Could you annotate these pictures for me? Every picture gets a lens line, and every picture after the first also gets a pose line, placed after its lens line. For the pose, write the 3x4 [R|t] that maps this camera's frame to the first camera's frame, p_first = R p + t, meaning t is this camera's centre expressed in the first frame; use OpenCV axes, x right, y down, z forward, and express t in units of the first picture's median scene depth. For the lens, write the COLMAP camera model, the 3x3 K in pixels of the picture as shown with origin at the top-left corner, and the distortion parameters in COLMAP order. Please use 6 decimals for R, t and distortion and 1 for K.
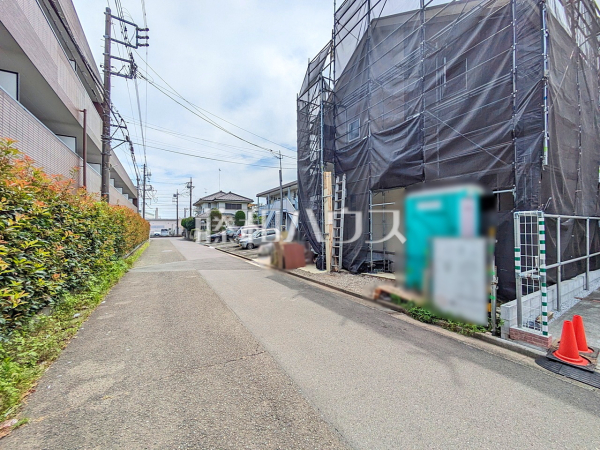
lens RADIAL K [[237.5, 0, 297.5], [0, 237.5, 226.6], [0, 0, 1]] dist [-0.000177, 0.001614]
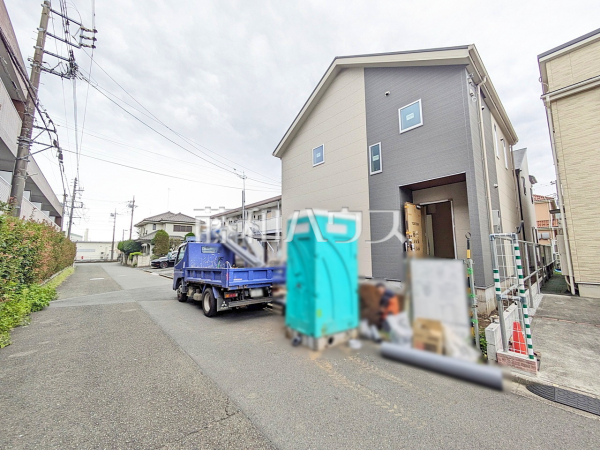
lens RADIAL K [[237.5, 0, 297.5], [0, 237.5, 224.8], [0, 0, 1]] dist [-0.000177, 0.001614]
pose [[0.981338, 0.023818, 0.190808, -0.067282], [-0.002806, 0.993967, -0.109646, 0.009425], [-0.192268, 0.107064, 0.975485, 0.098736]]
